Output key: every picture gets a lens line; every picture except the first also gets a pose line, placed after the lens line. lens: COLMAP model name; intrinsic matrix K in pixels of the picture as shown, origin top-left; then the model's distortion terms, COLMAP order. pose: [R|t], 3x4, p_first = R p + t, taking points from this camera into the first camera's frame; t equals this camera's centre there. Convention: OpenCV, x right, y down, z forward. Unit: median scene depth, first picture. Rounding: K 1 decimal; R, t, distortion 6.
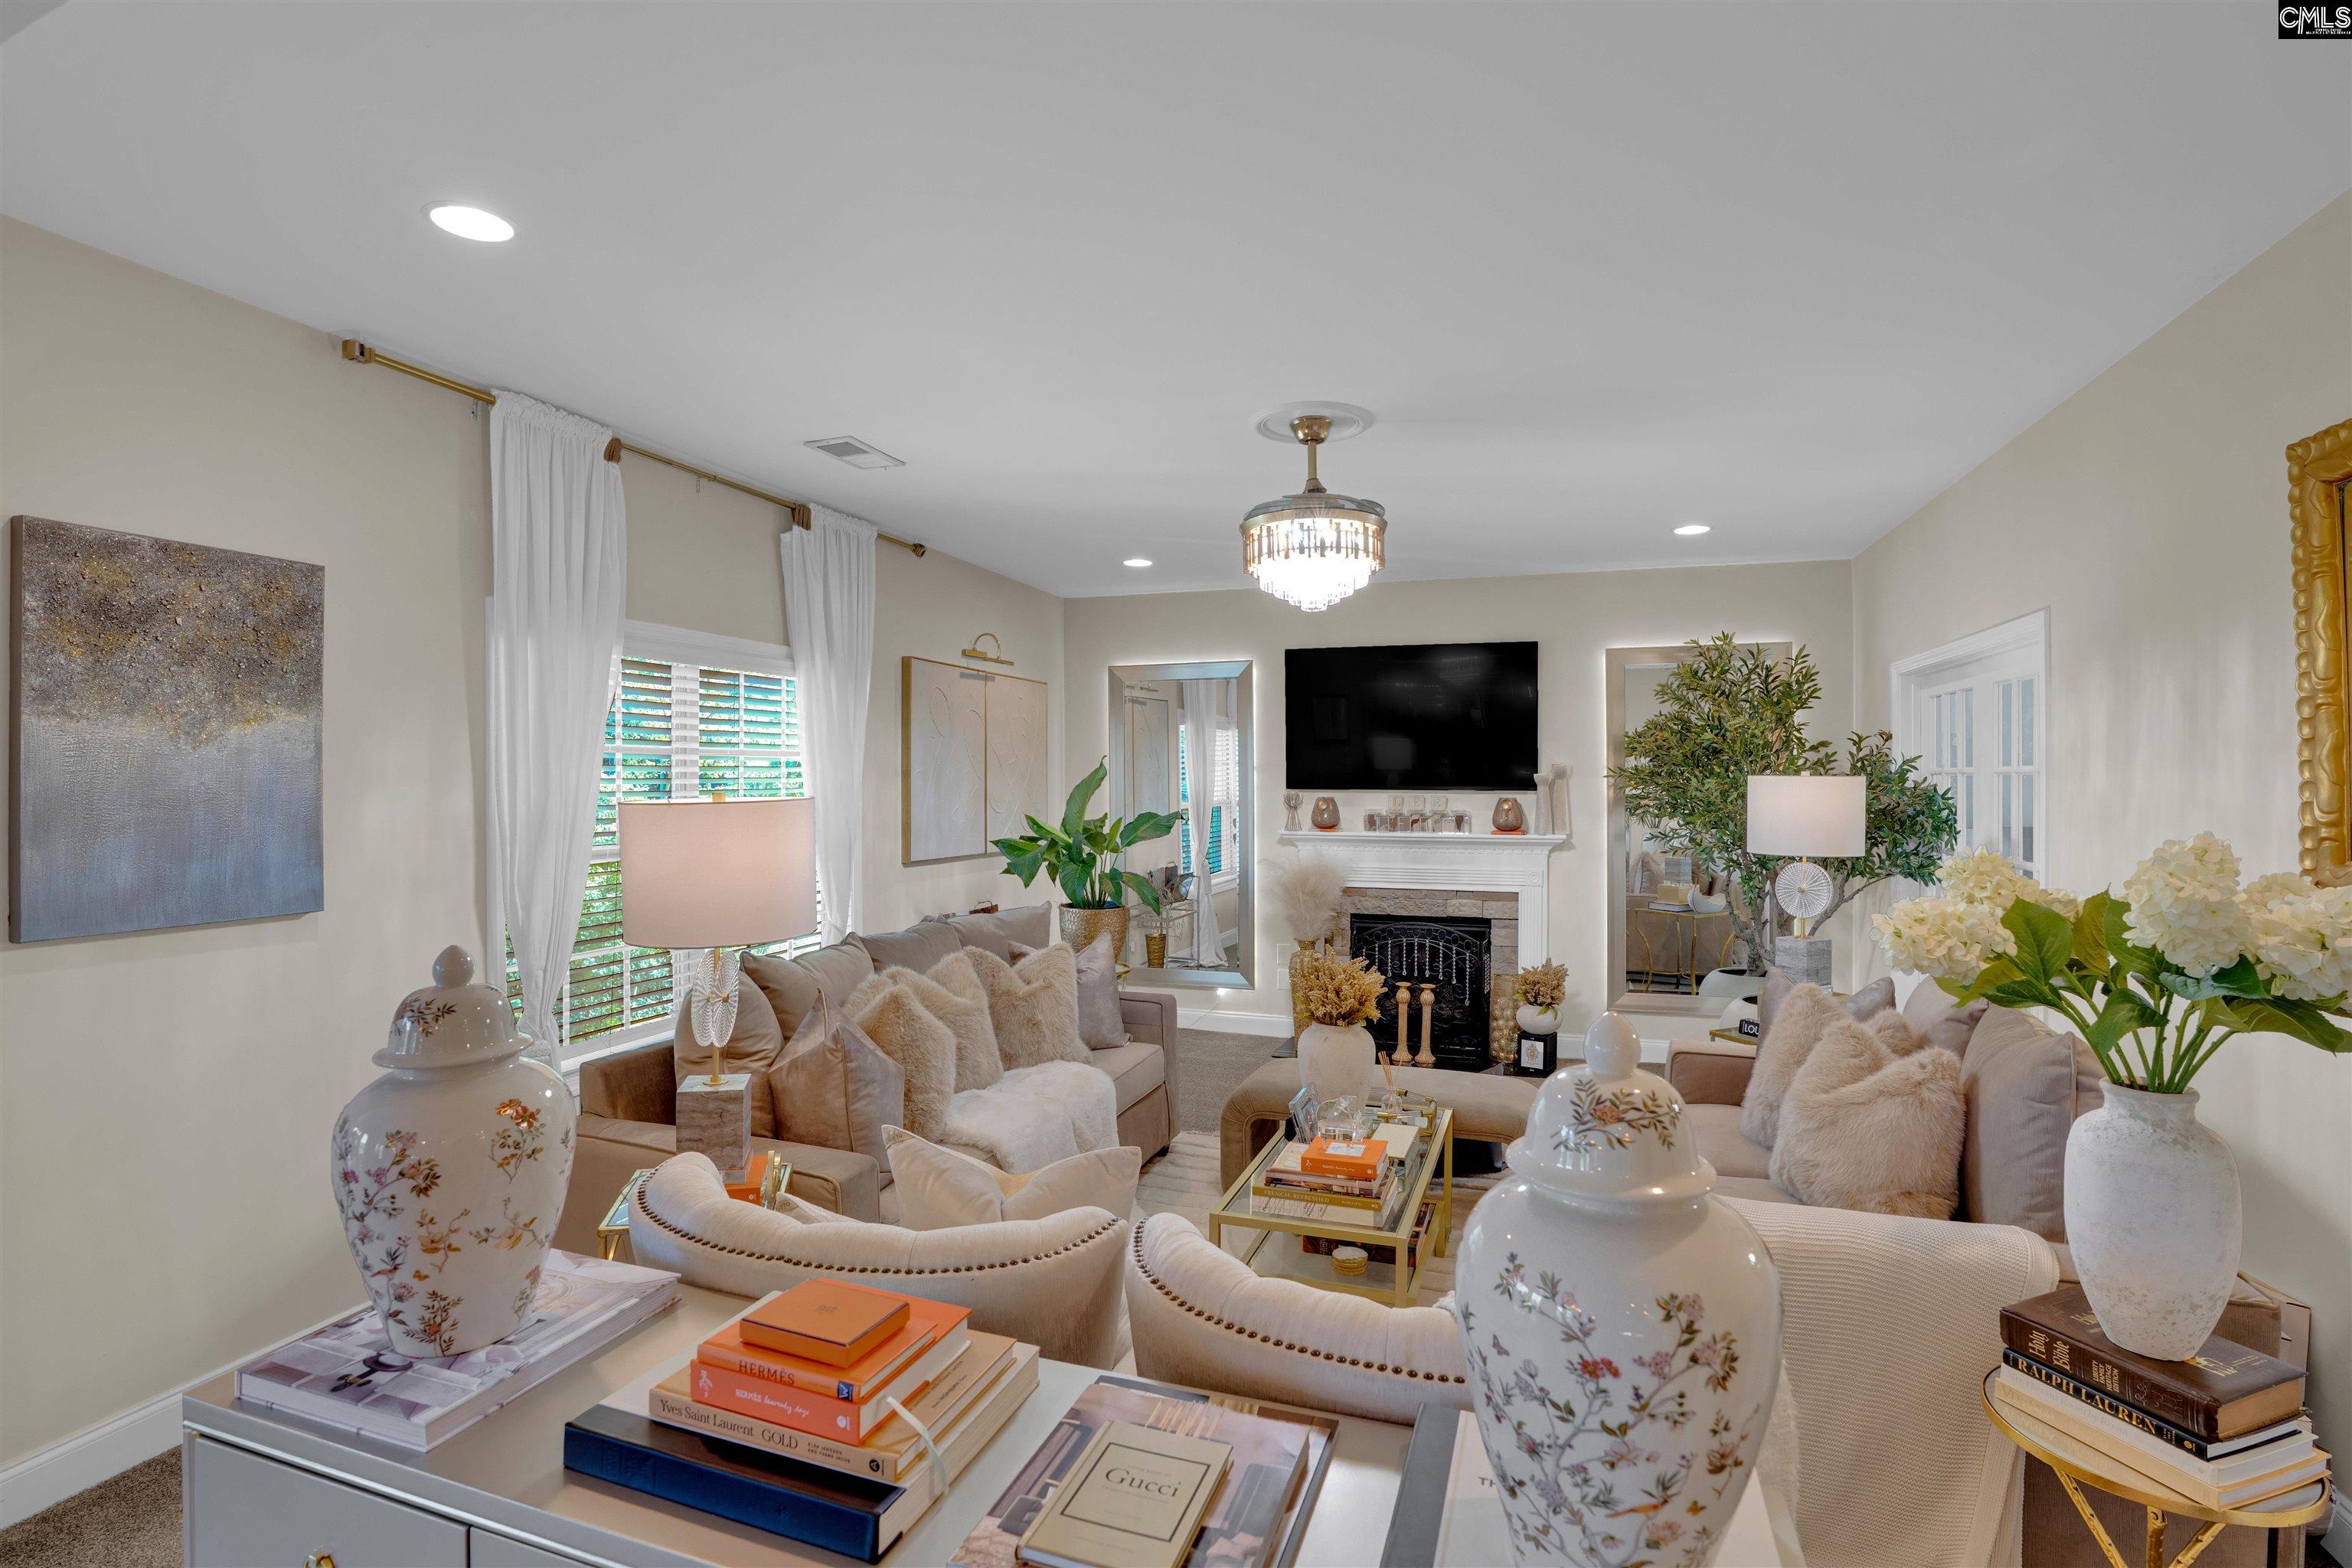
lens RADIAL K [[1076.3, 0, 1188.2], [0, 1076.3, 774.6], [0, 0, 1]] dist [-0.056069, 0.015495]
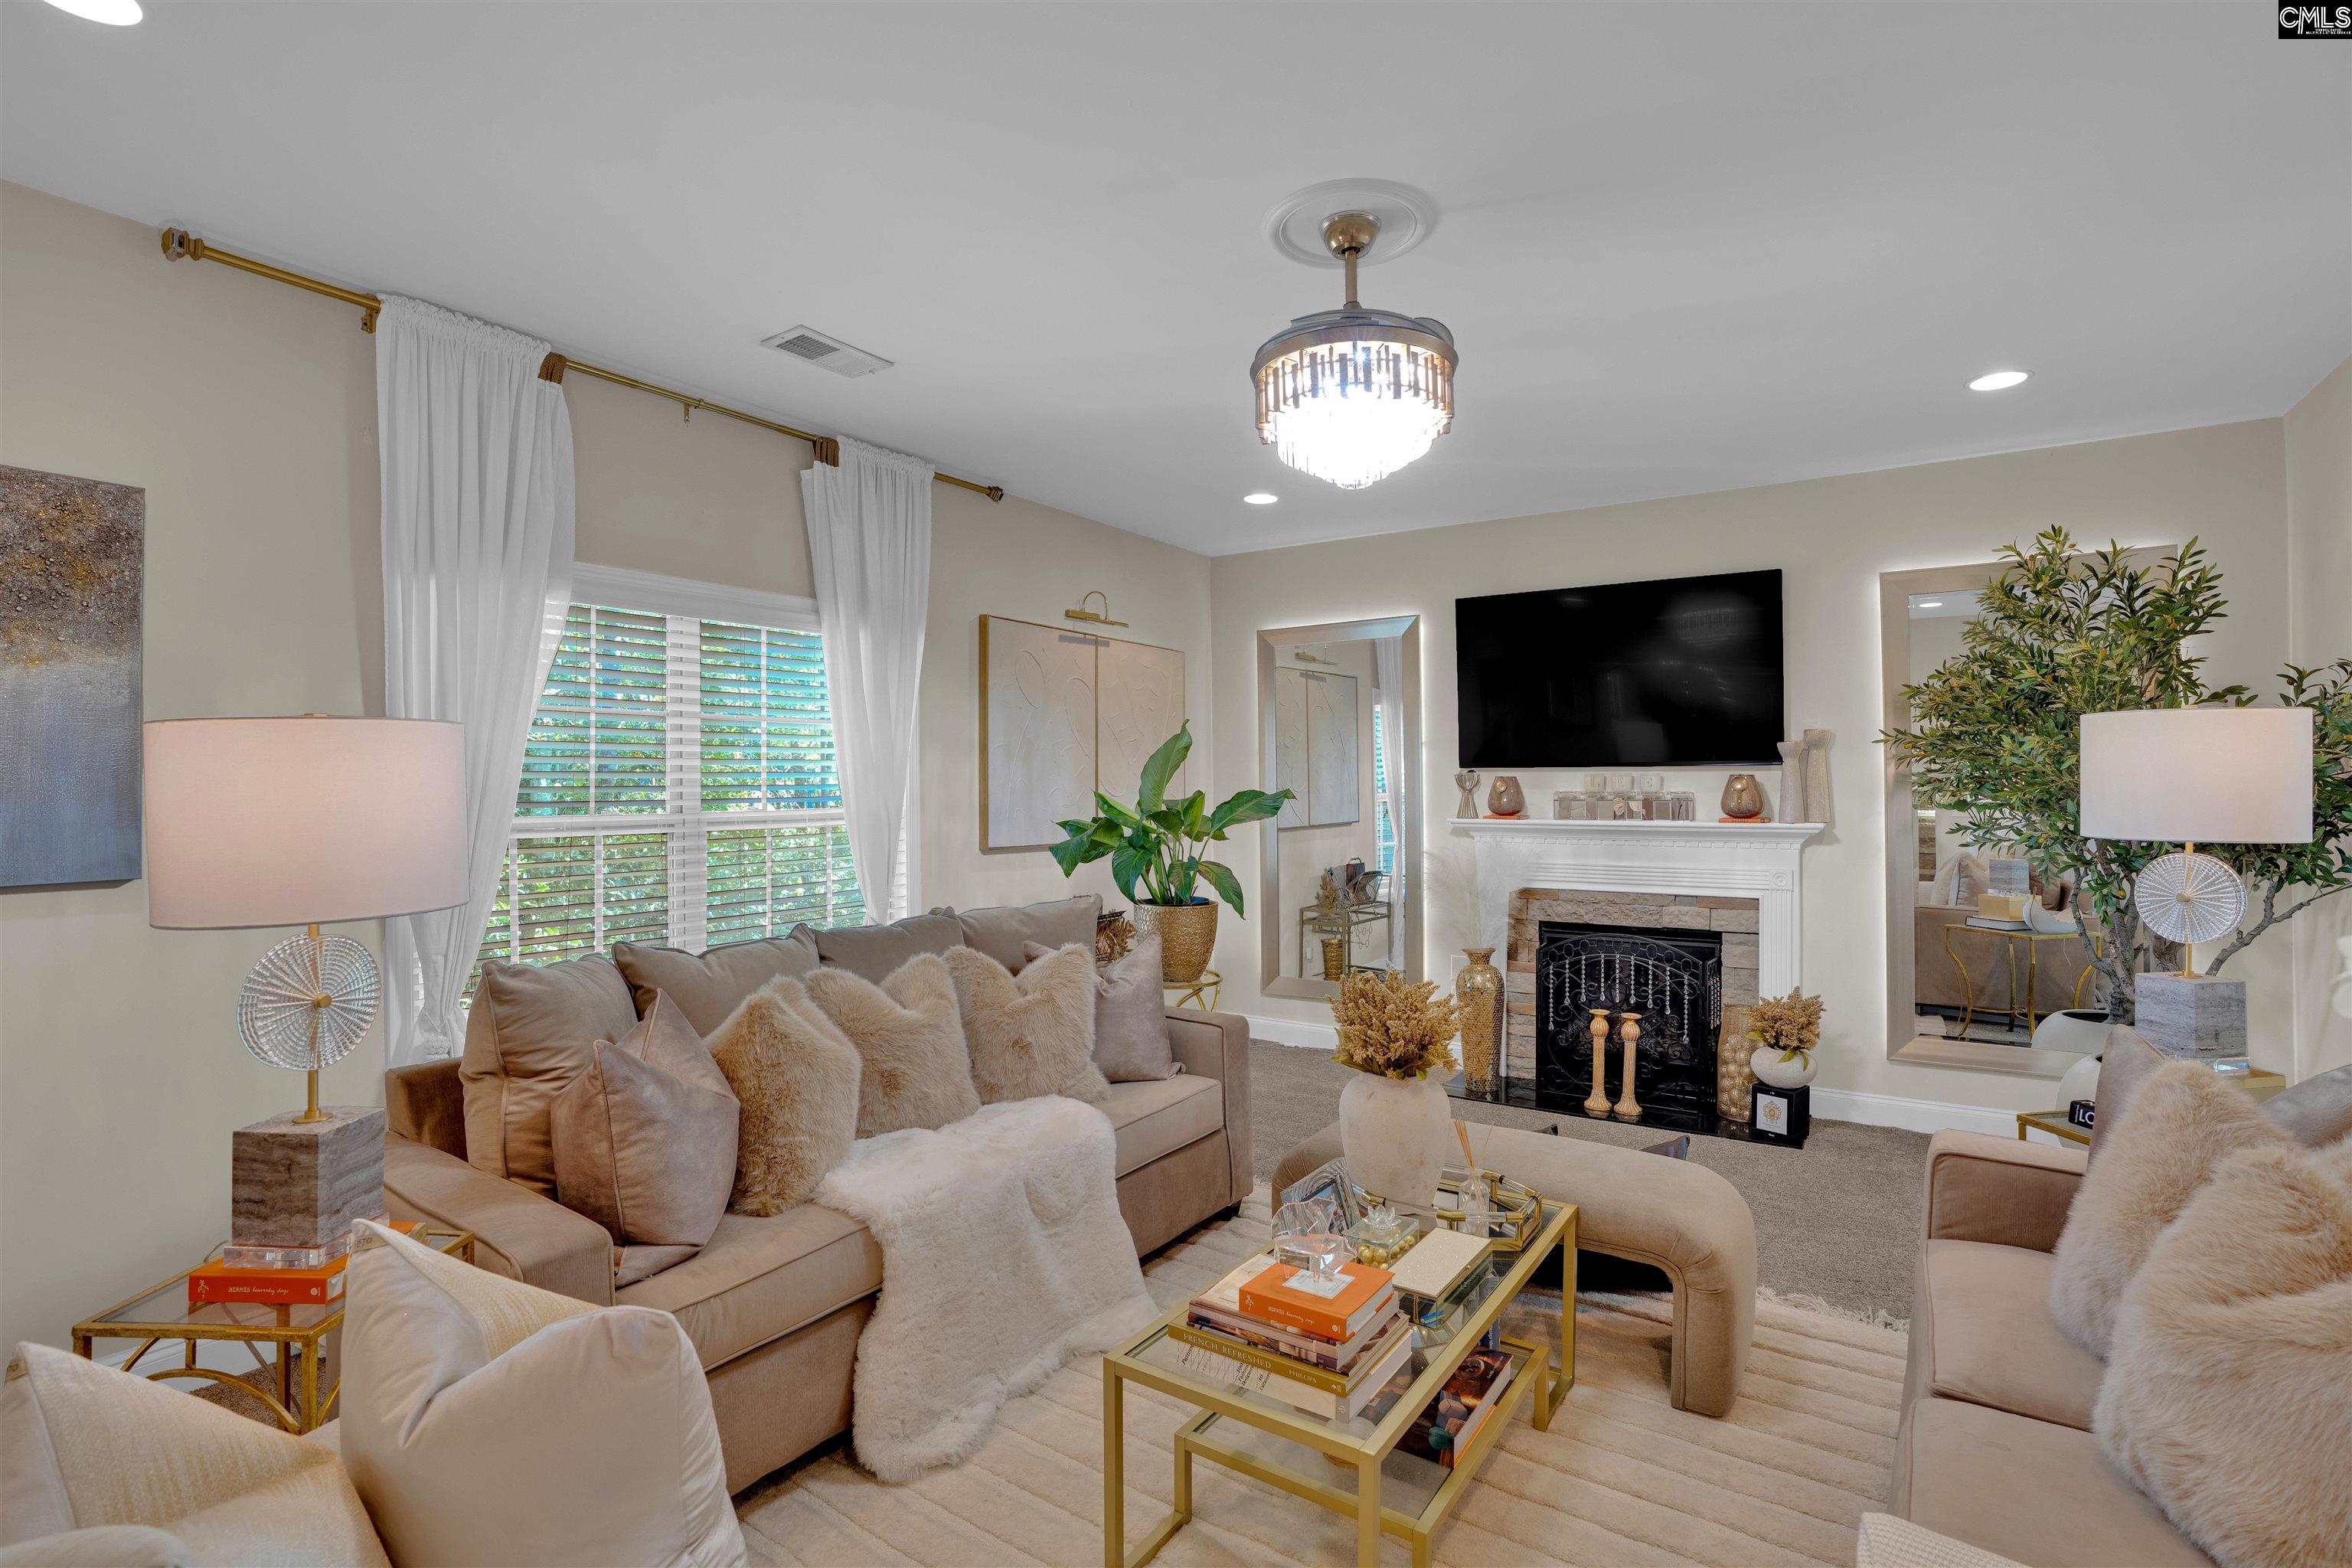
lens RADIAL K [[1087.9, 0, 1168.9], [0, 1087.9, 771.5], [0, 0, 1]] dist [-0.060649, 0.022641]
pose [[0.966326, -0.006855, -0.257228, 0.125841], [0.005831, 0.999972, -0.004745, 0.026263], [0.257254, 0.003085, 0.966339, 0.195315]]
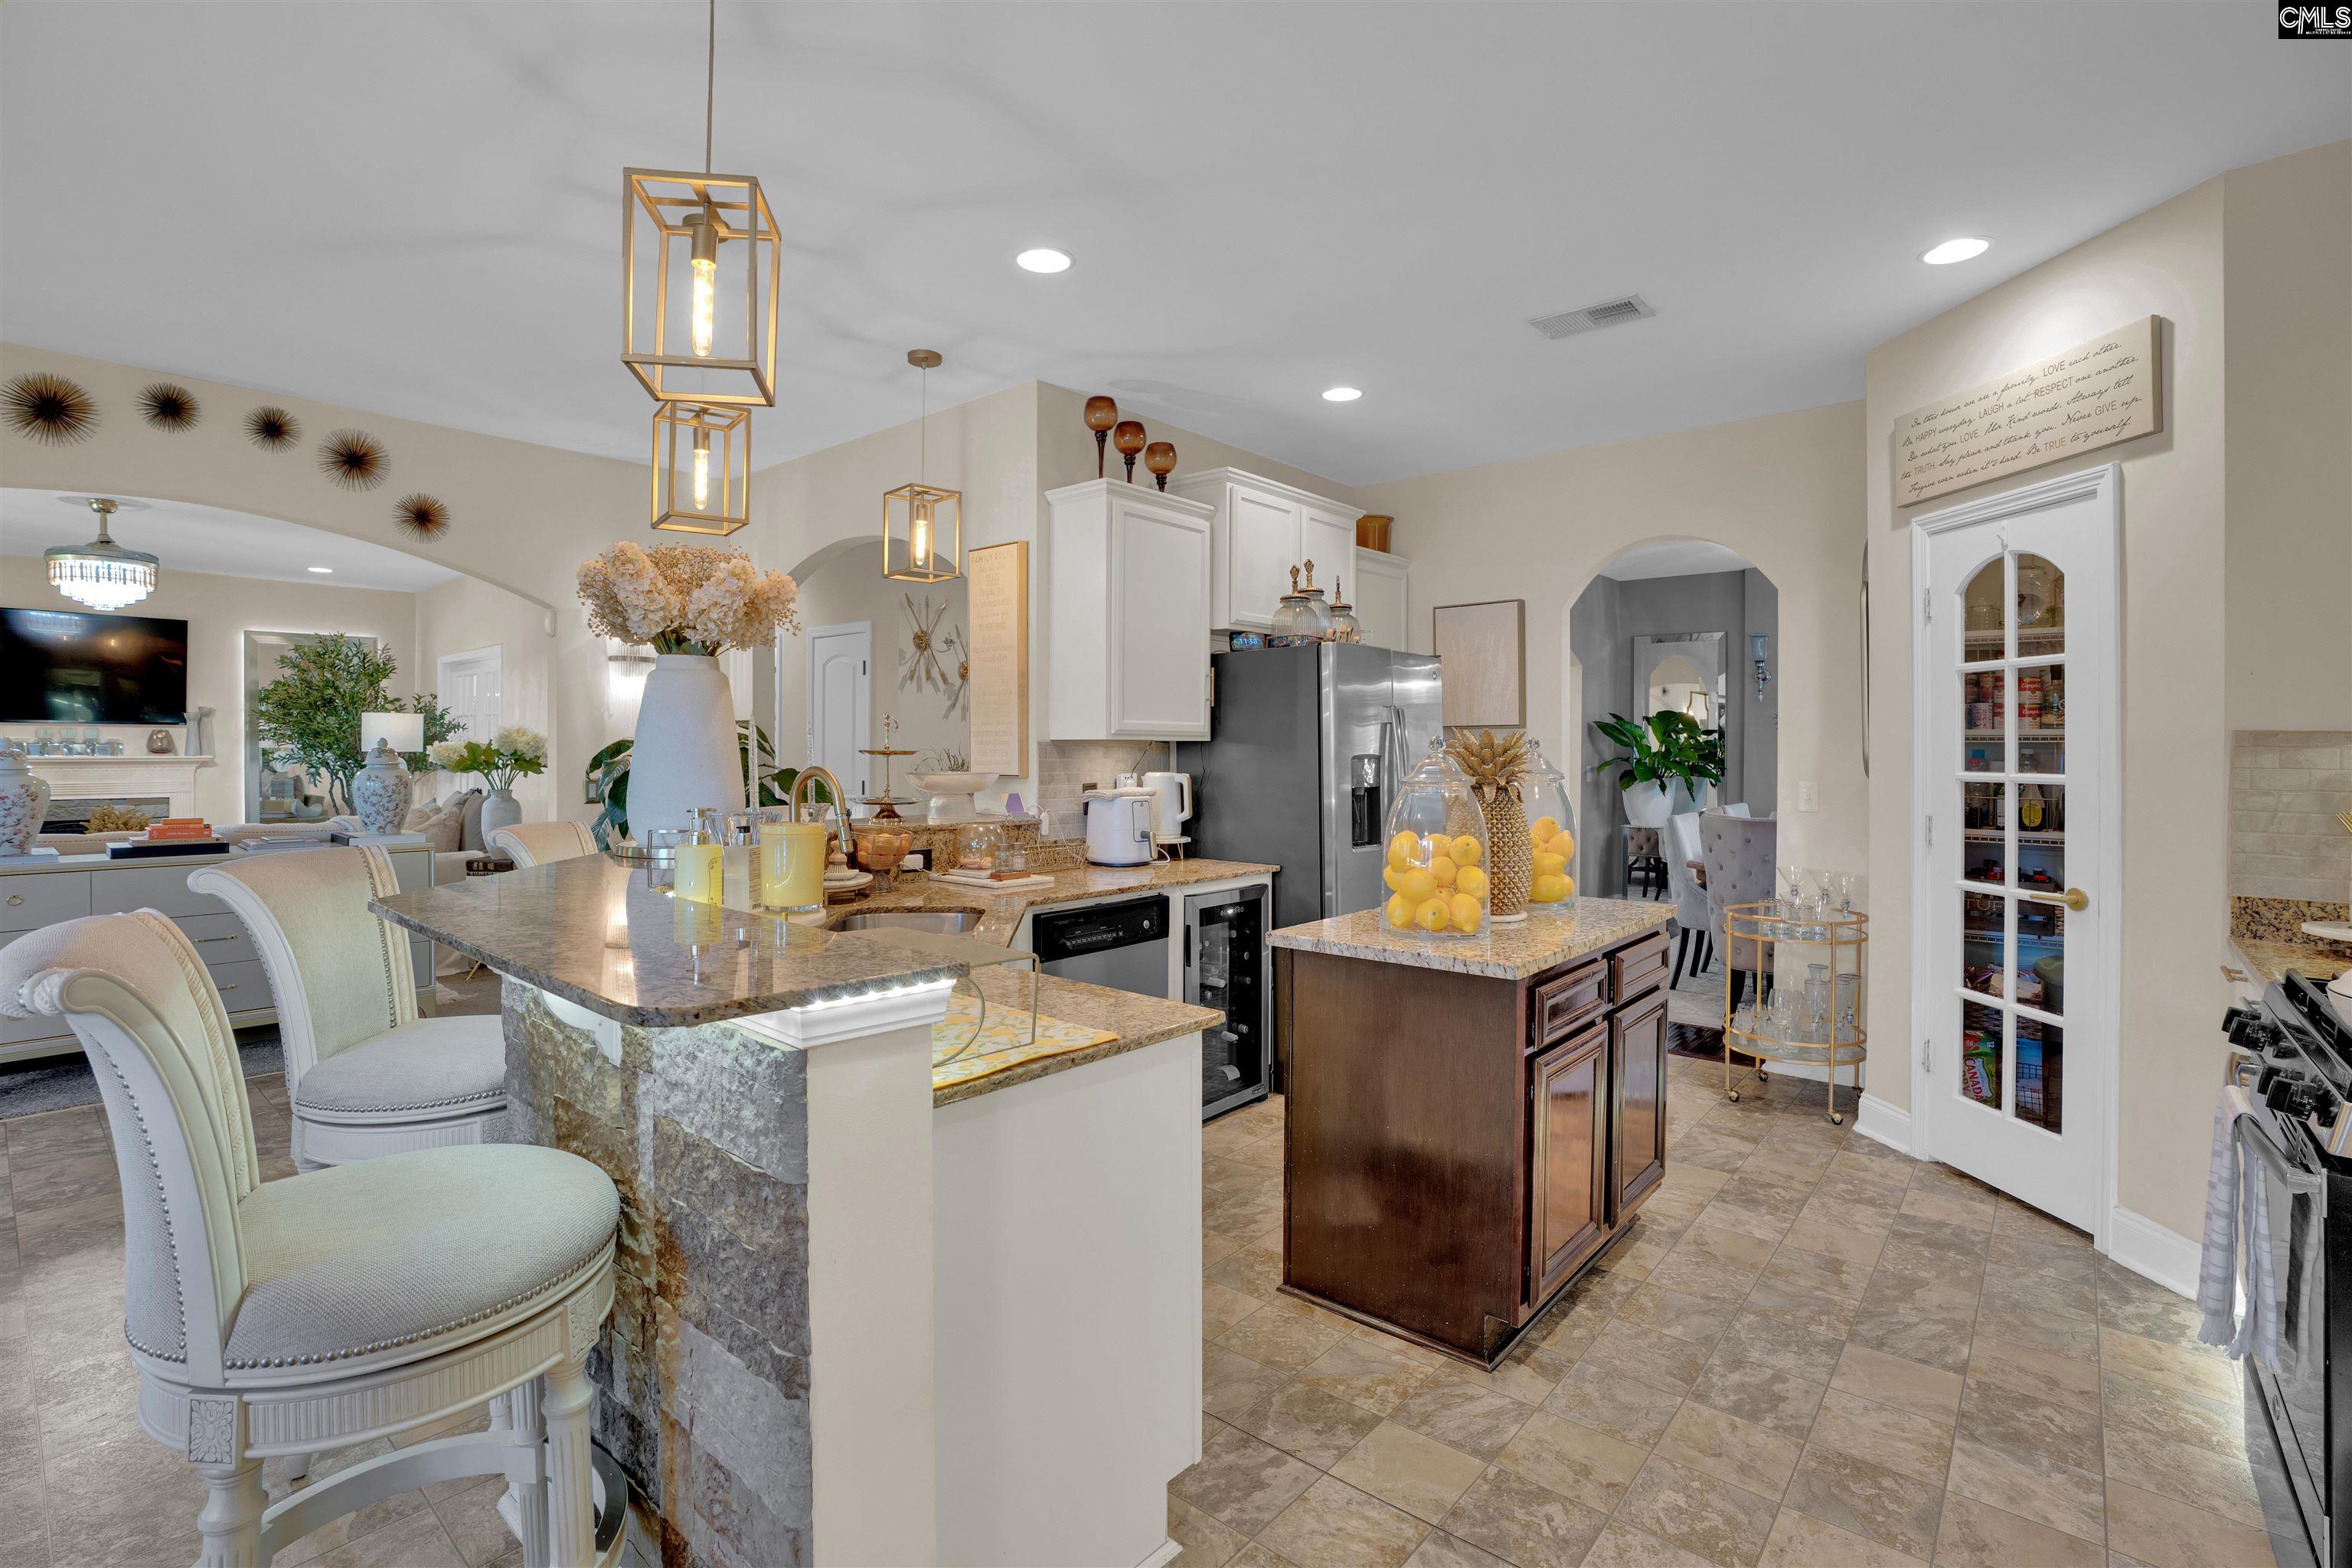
lens RADIAL K [[1076.3, 0, 1188.2], [0, 1076.3, 774.6], [0, 0, 1]] dist [-0.056069, 0.015495]
pose [[0.358885, -0.020558, 0.933156, -0.616686], [-0.005274, 0.999697, 0.024053, 0.052197], [-0.933367, -0.013553, 0.358667, -0.950717]]
